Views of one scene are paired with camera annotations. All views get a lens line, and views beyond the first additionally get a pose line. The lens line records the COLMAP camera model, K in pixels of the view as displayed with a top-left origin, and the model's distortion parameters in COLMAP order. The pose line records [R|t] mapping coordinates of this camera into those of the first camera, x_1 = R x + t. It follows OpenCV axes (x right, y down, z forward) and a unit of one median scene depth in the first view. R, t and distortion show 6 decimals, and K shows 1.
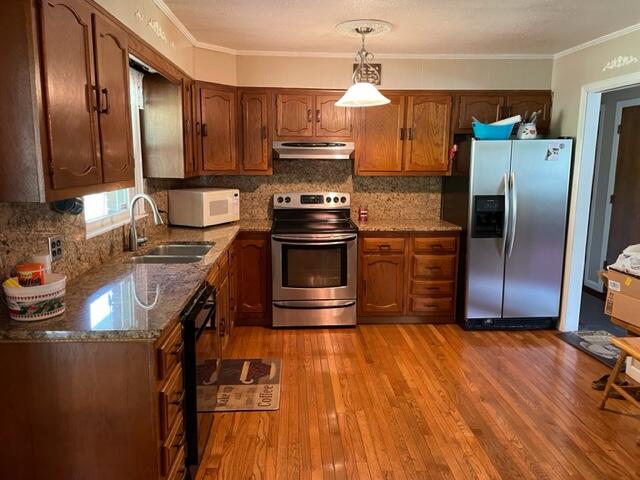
lens RADIAL K [[484.5, 0, 323.1], [0, 484.5, 238.2], [0, 0, 1]] dist [0.077083, -0.090188]
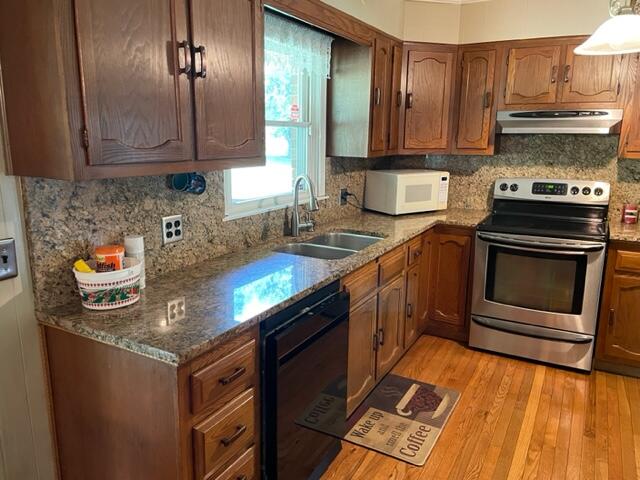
lens RADIAL K [[484.5, 0, 314.6], [0, 484.5, 238.1], [0, 0, 1]] dist [0.077083, -0.090188]
pose [[0.840382, 0.111056, -0.530495, 0.092798], [-0.089441, 0.993779, 0.066355, -0.025498], [0.534565, -0.008315, 0.845087, 0.189646]]
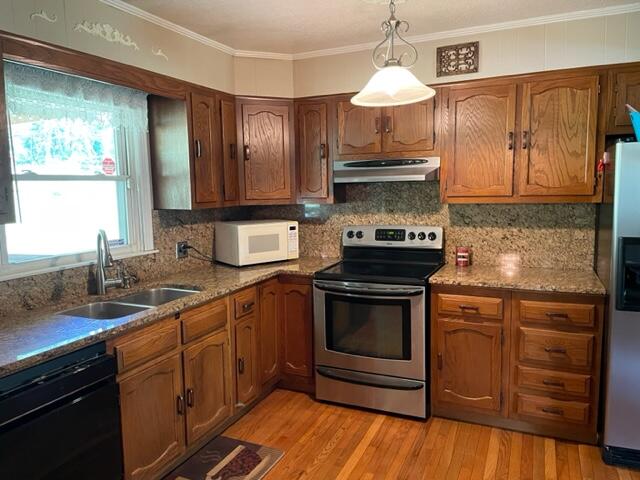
lens RADIAL K [[484.5, 0, 310.6], [0, 484.5, 245.6], [0, 0, 1]] dist [0.077083, -0.090188]
pose [[0.880836, 0.033318, -0.472248, 0.254943], [-0.050950, 0.998398, -0.024592, -0.043215], [0.470672, 0.045723, 0.881123, 0.304812]]
